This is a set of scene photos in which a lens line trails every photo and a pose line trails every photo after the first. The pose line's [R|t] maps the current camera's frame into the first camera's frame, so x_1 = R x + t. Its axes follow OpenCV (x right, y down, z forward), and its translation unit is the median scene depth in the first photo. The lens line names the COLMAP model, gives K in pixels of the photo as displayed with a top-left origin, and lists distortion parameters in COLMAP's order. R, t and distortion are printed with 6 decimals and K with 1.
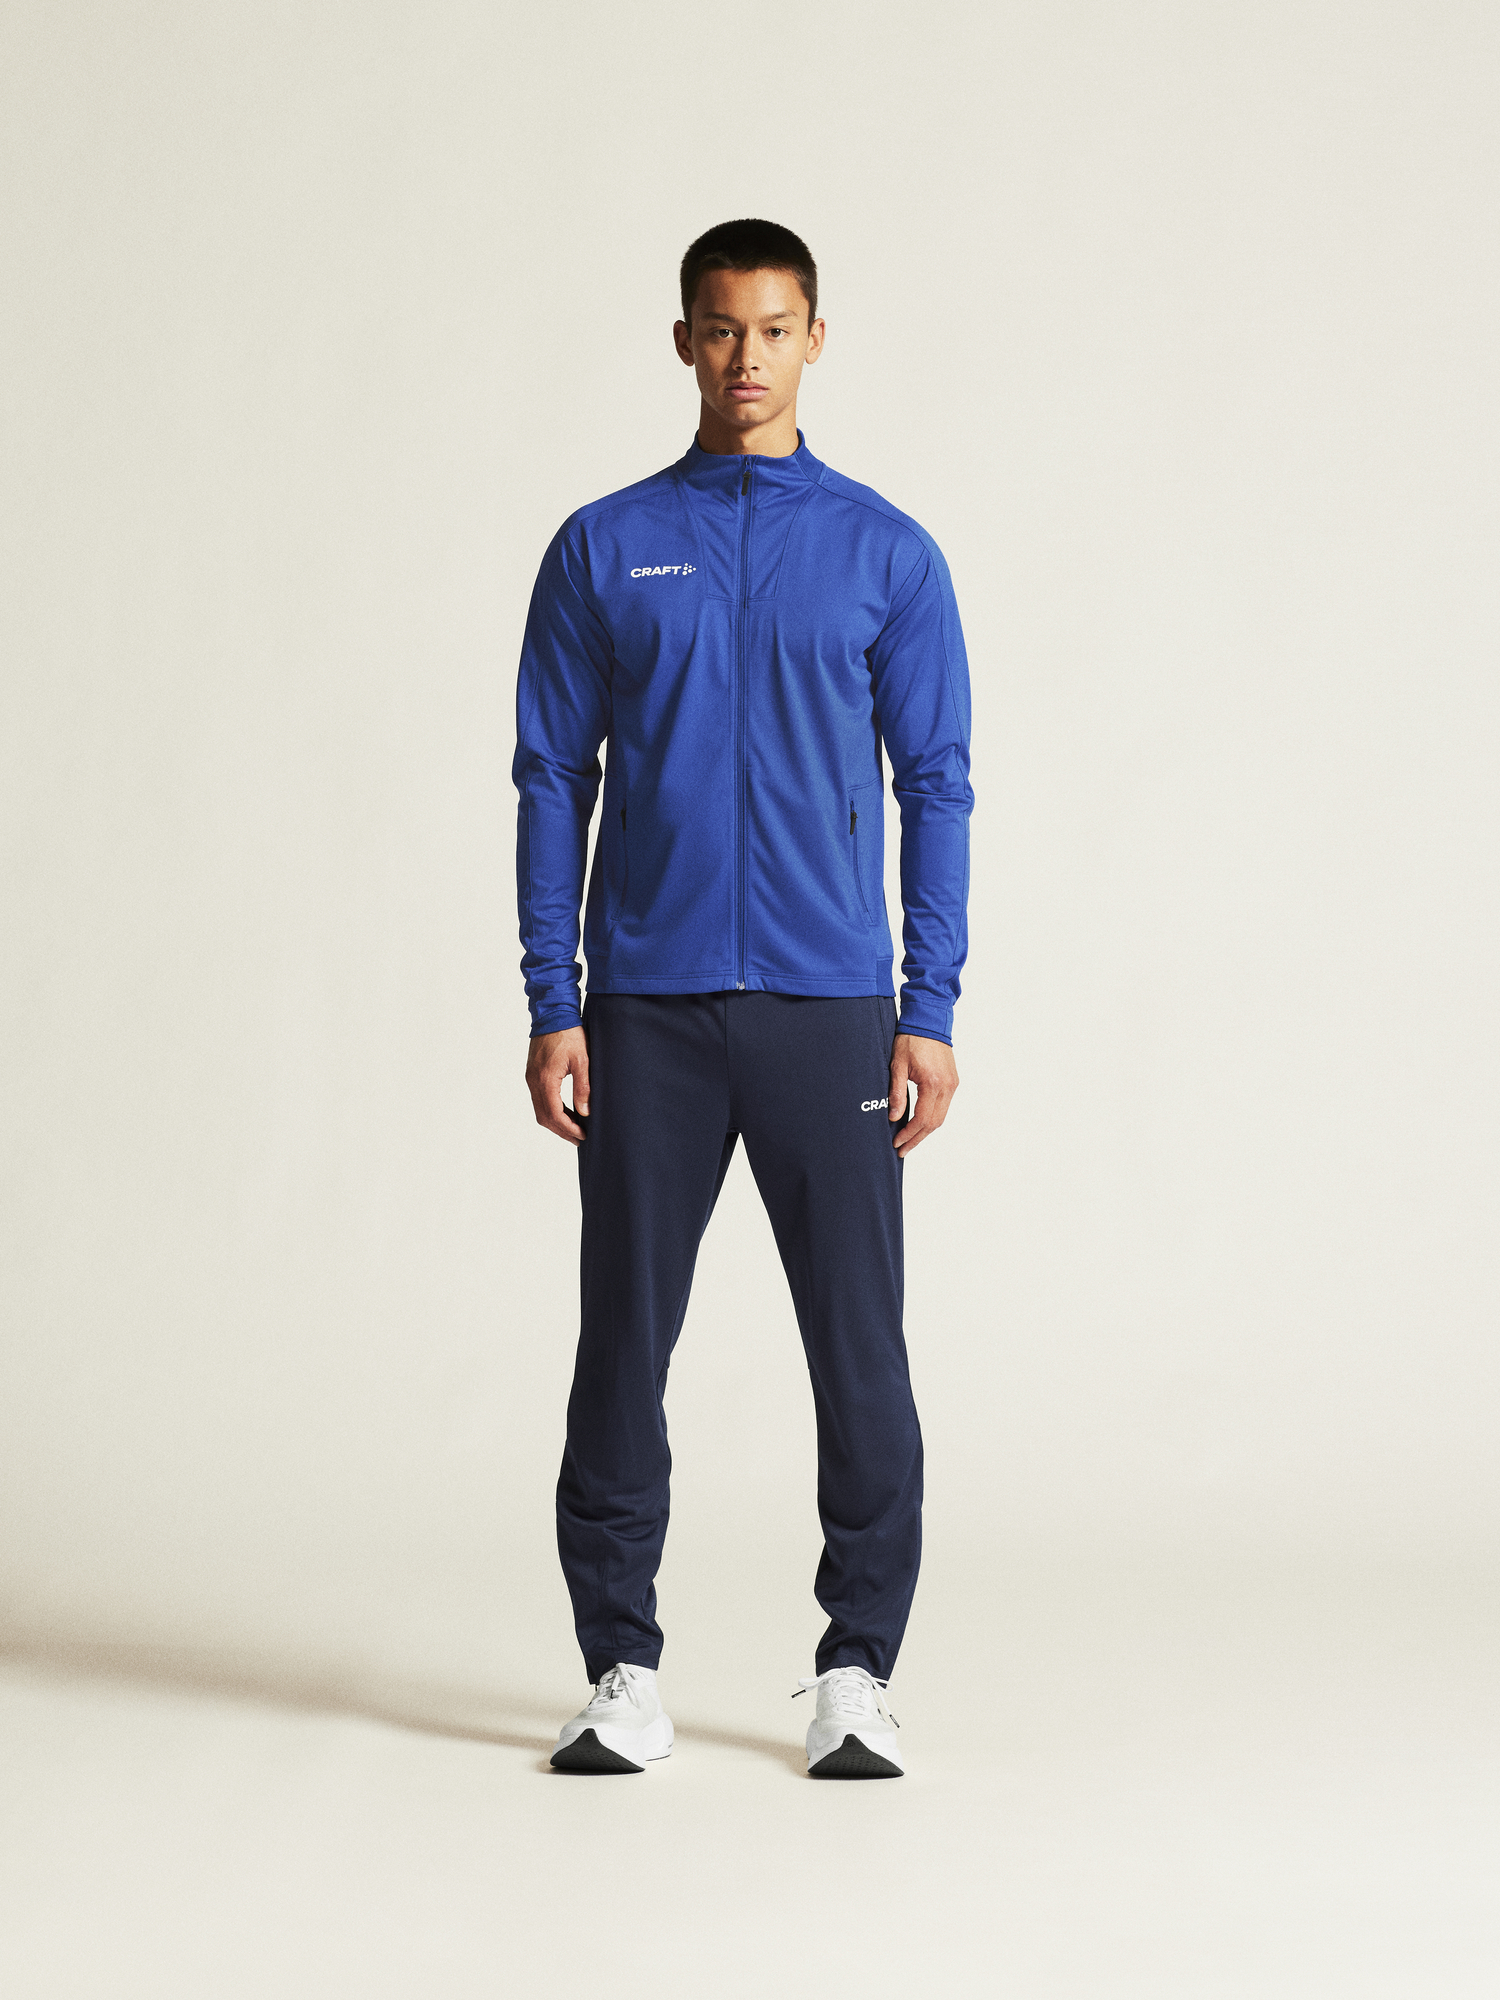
lens RADIAL K [[7605.3, 0, 827.5], [0, 7605.3, 998.1], [0, 0, 1]] dist [1.661294, -194.257403]
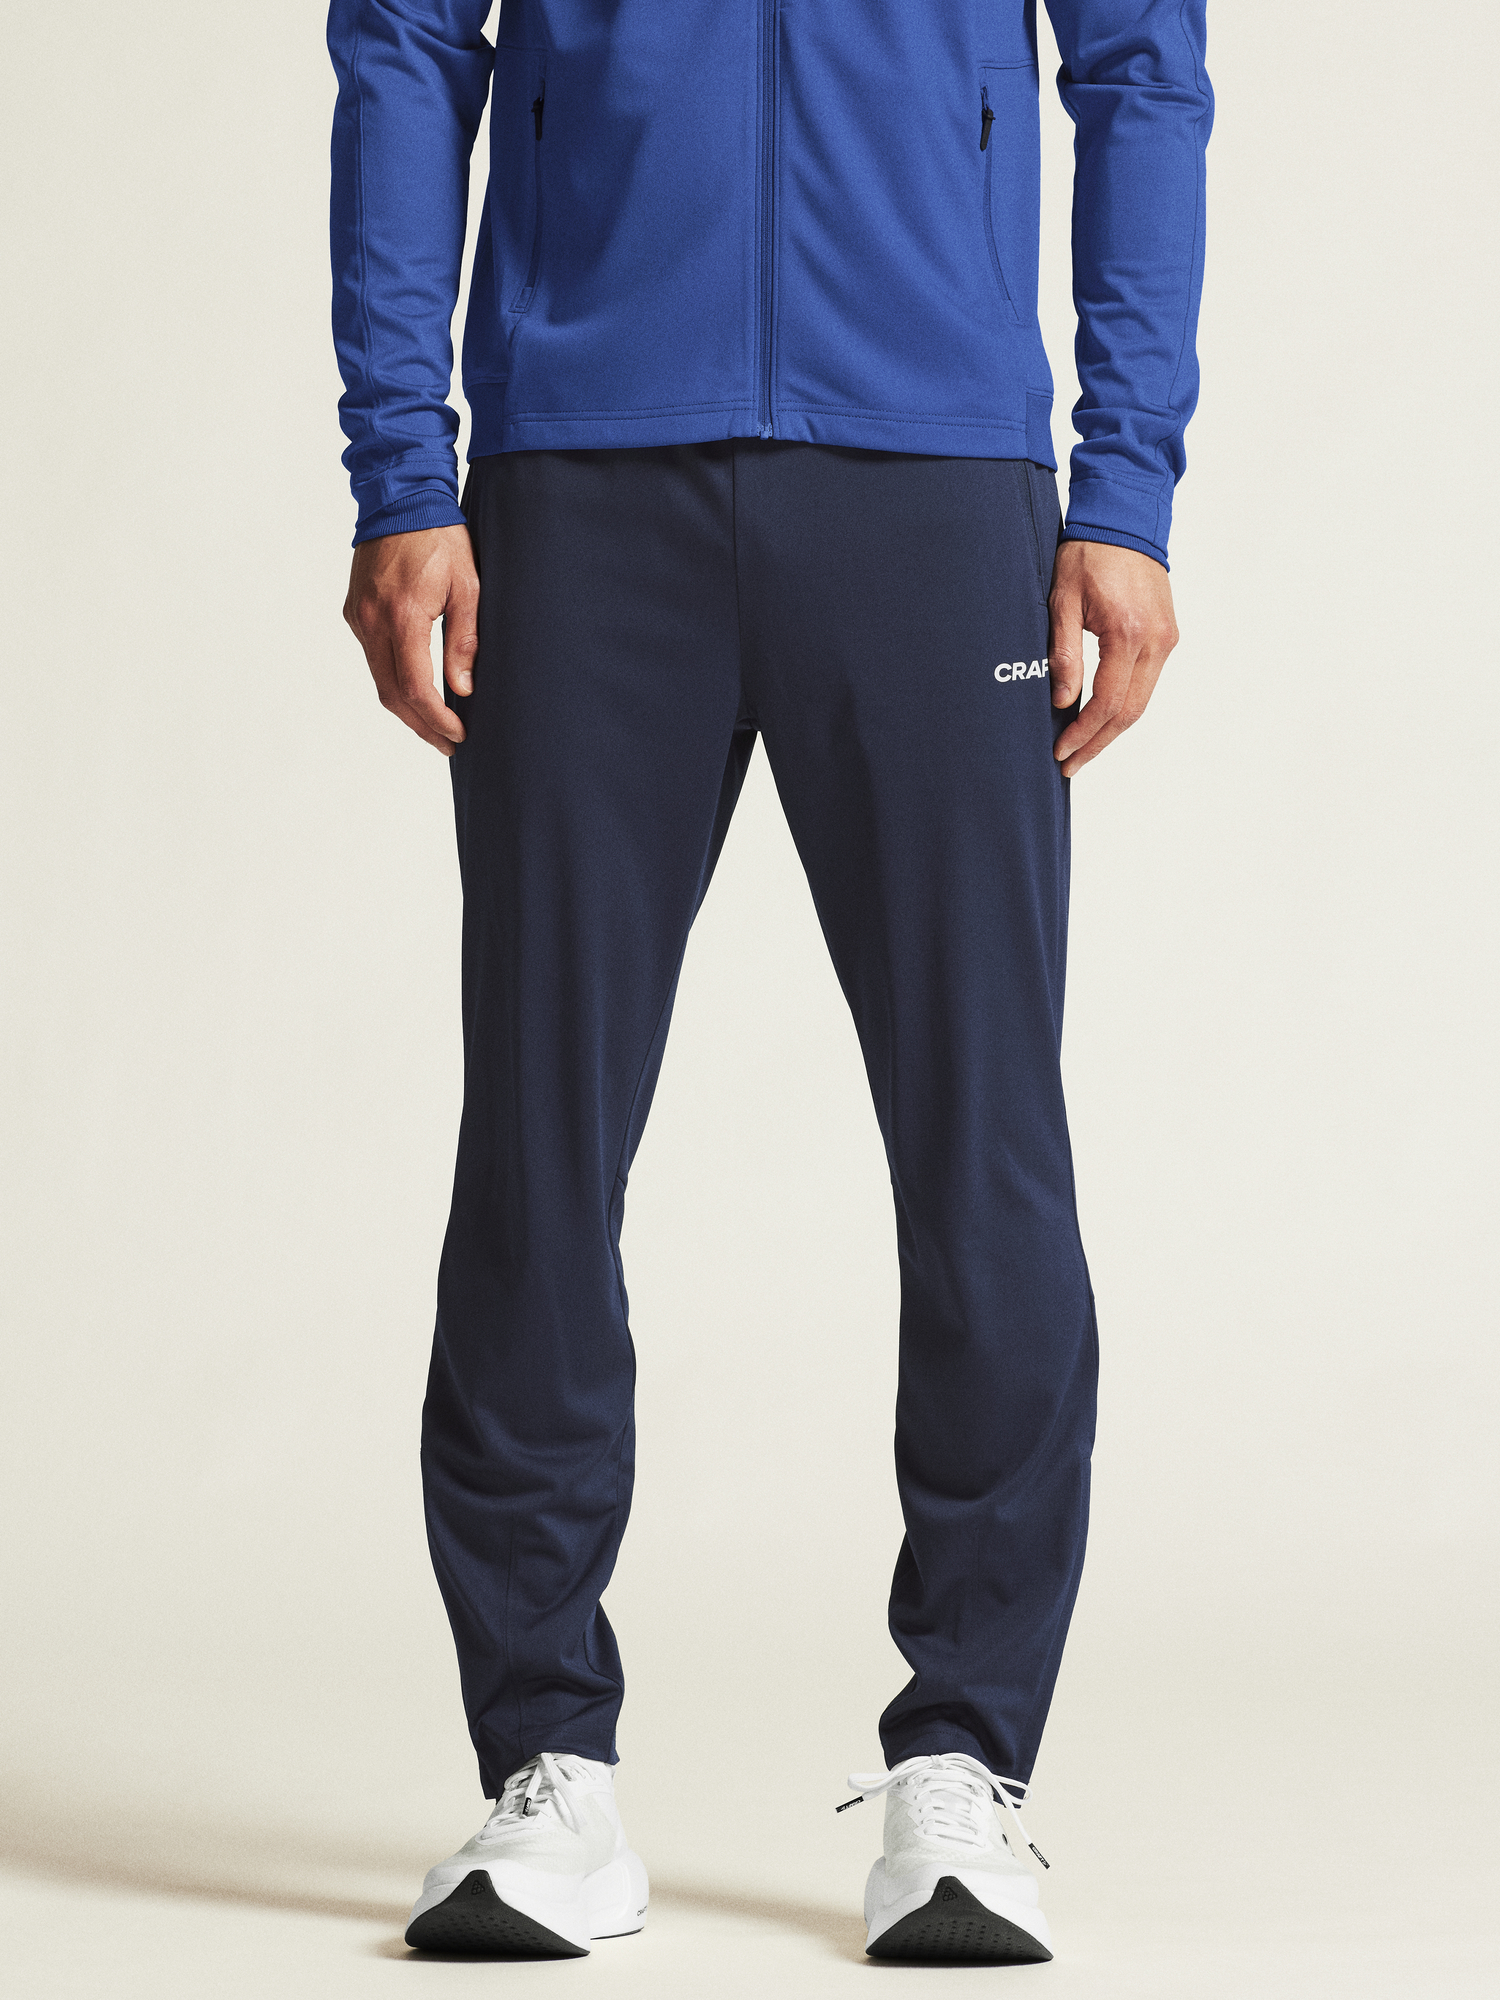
lens RADIAL K [[7650.8, 0, 750.0], [0, 7650.8, 1000.0], [0, 0, 1]] dist [-0.613955, 0.270333]
pose [[0.999606, 0.017436, -0.022018, -0.000204], [-0.018051, 0.999444, -0.028043, 0.051285], [0.021517, 0.028429, 0.999364, 0.475469]]
